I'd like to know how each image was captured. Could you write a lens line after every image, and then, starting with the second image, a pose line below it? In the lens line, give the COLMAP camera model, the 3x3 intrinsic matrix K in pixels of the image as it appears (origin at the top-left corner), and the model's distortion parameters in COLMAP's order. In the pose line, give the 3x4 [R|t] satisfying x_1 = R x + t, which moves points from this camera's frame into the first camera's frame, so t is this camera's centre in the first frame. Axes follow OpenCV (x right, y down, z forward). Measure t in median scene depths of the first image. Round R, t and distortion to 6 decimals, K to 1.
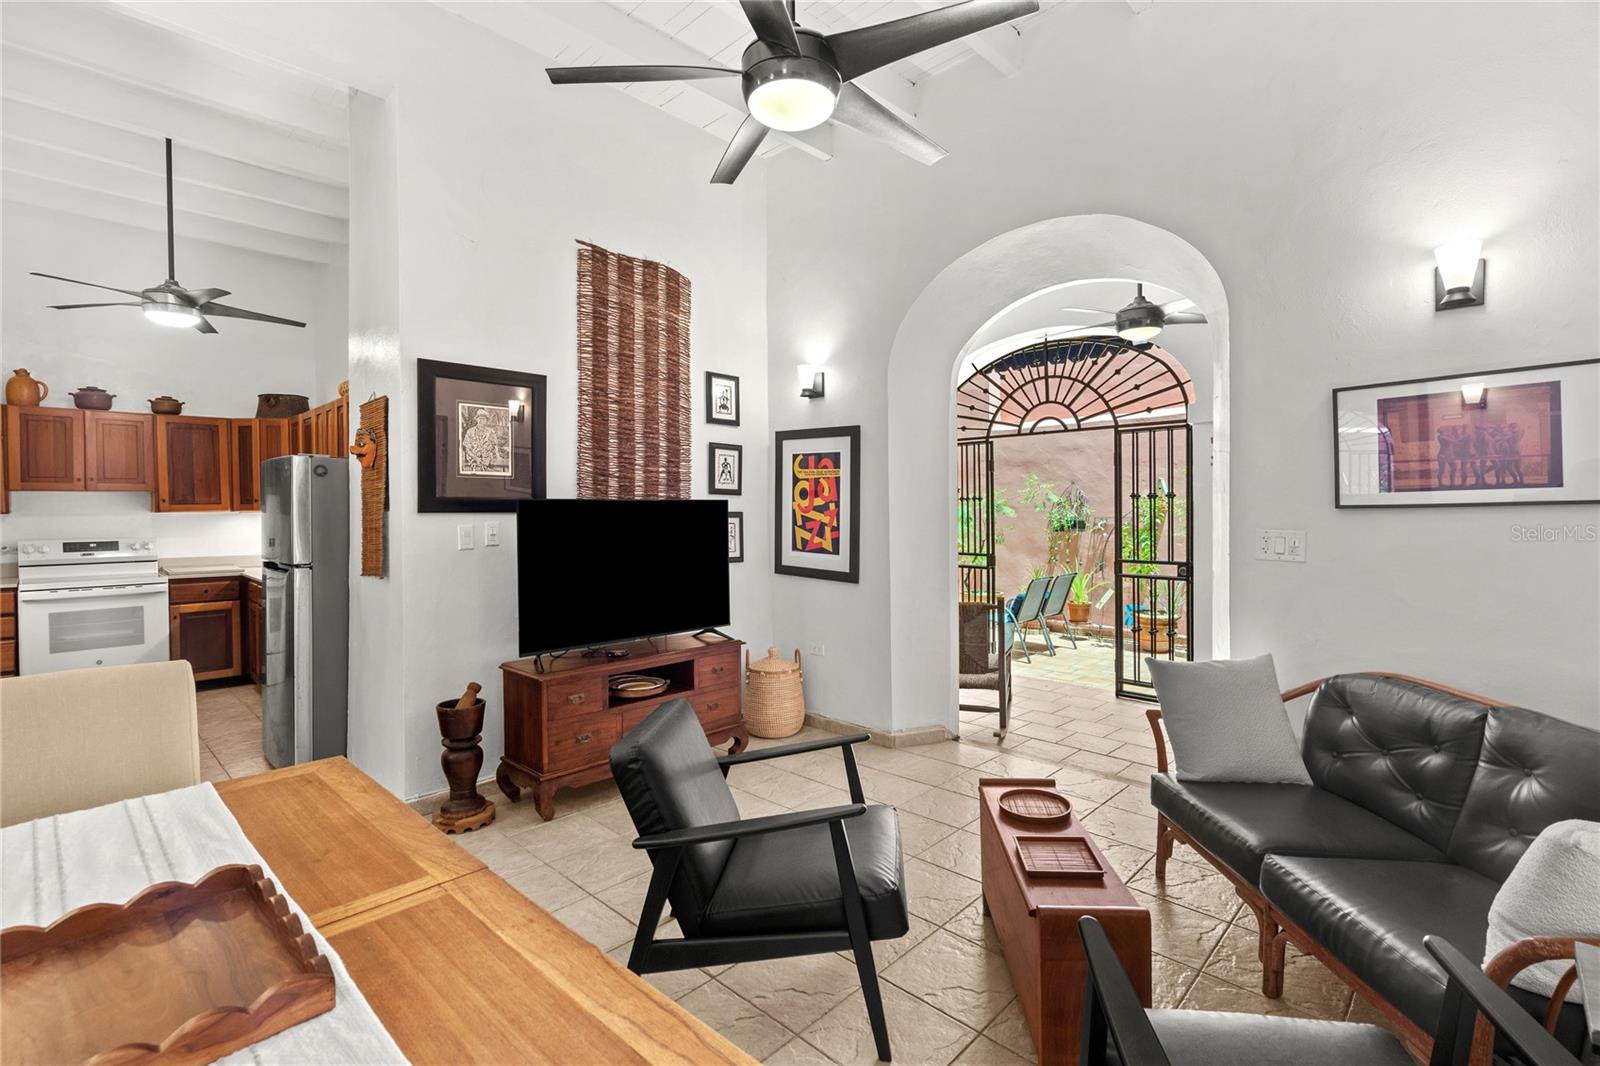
lens RADIAL K [[726.1, 0, 790.6], [0, 726.1, 526.9], [0, 0, 1]] dist [-0.003908, 0.001337]
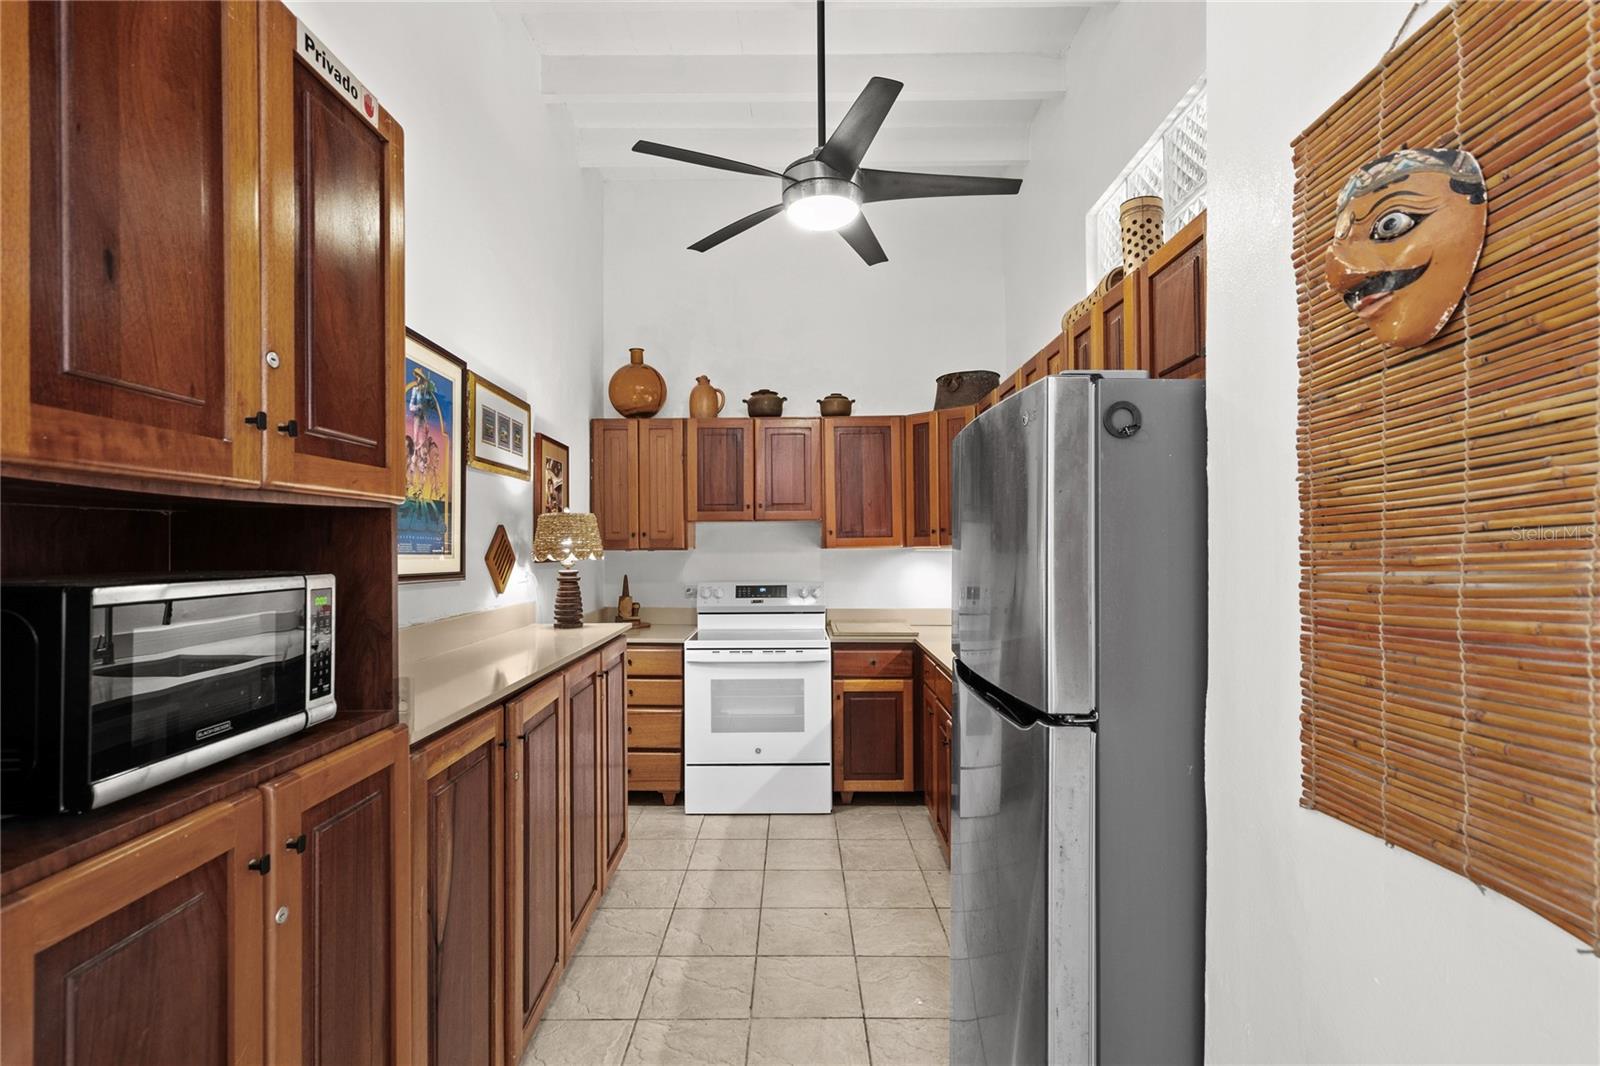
lens RADIAL K [[755.1, 0, 793.5], [0, 755.1, 544.3], [0, 0, 1]] dist [-0.003311, -0.000121]
pose [[0.691060, -0.003791, -0.722787, -0.344928], [-0.012919, 0.999762, -0.017595, -0.010335], [0.722682, 0.021497, 0.690846, 0.453993]]
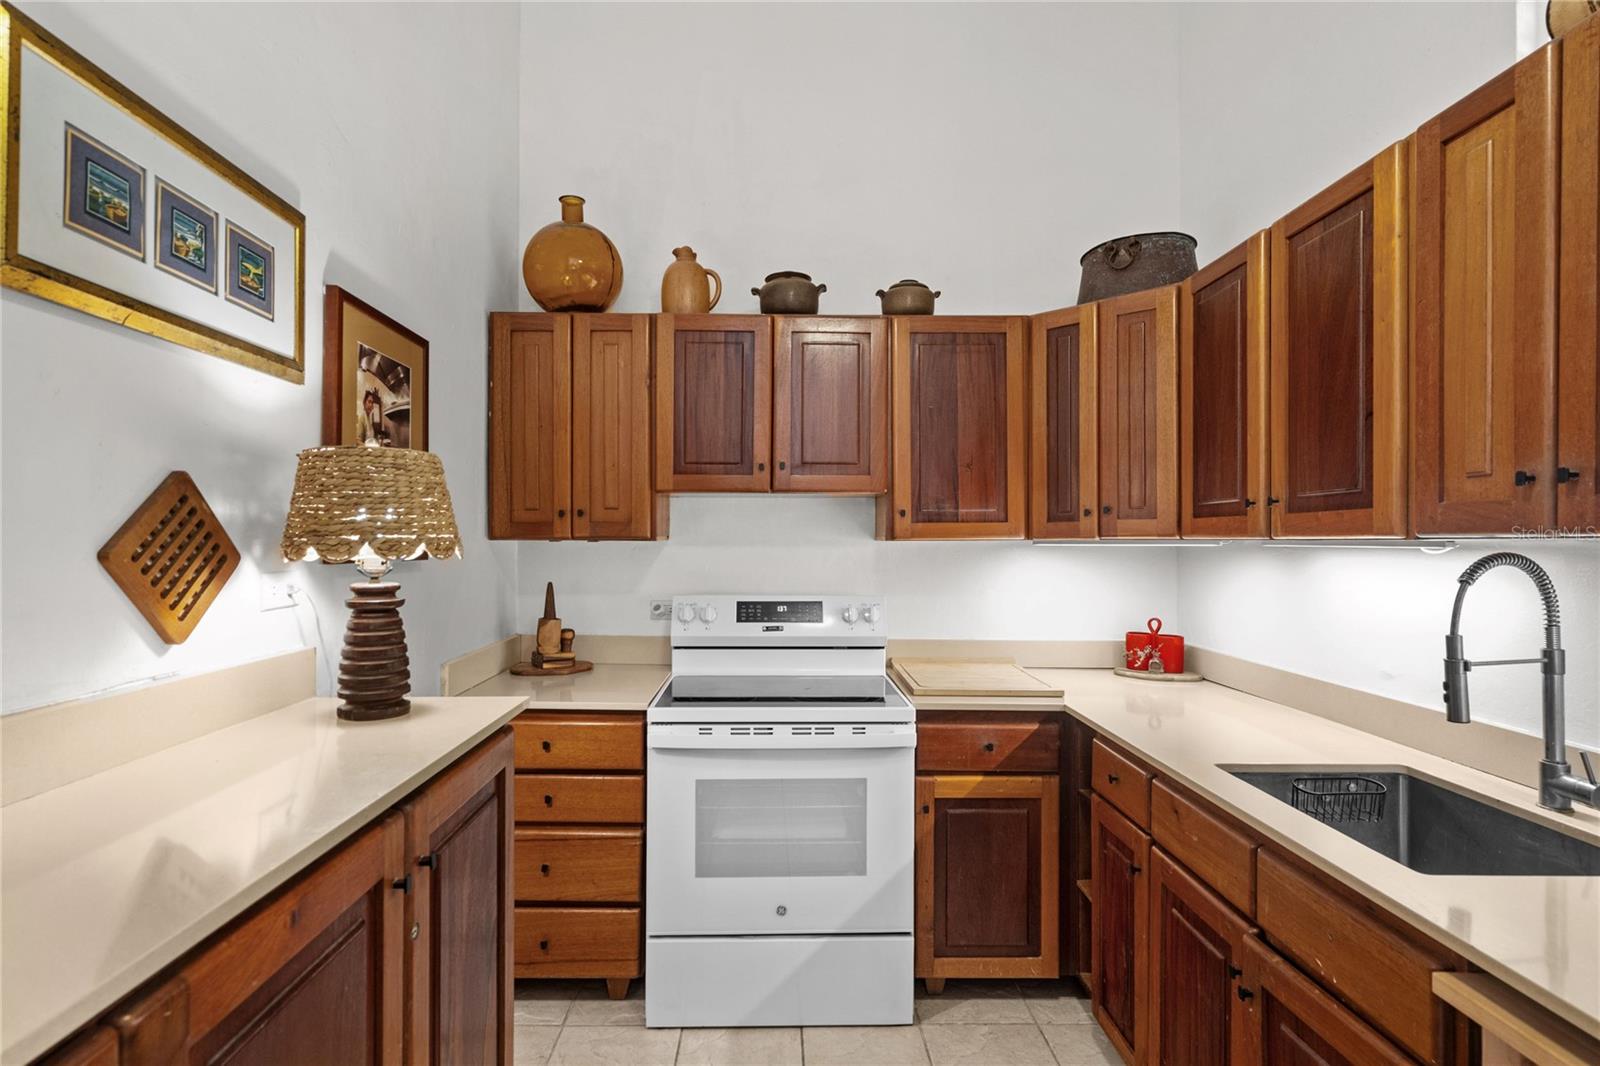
lens RADIAL K [[755.1, 0, 785.9], [0, 755.1, 541.4], [0, 0, 1]] dist [-0.003311, -0.000121]
pose [[0.707396, 0.006597, -0.706787, -0.612825], [-0.022112, 0.999674, -0.012800, -0.012220], [0.706471, 0.024683, 0.707311, 0.651458]]
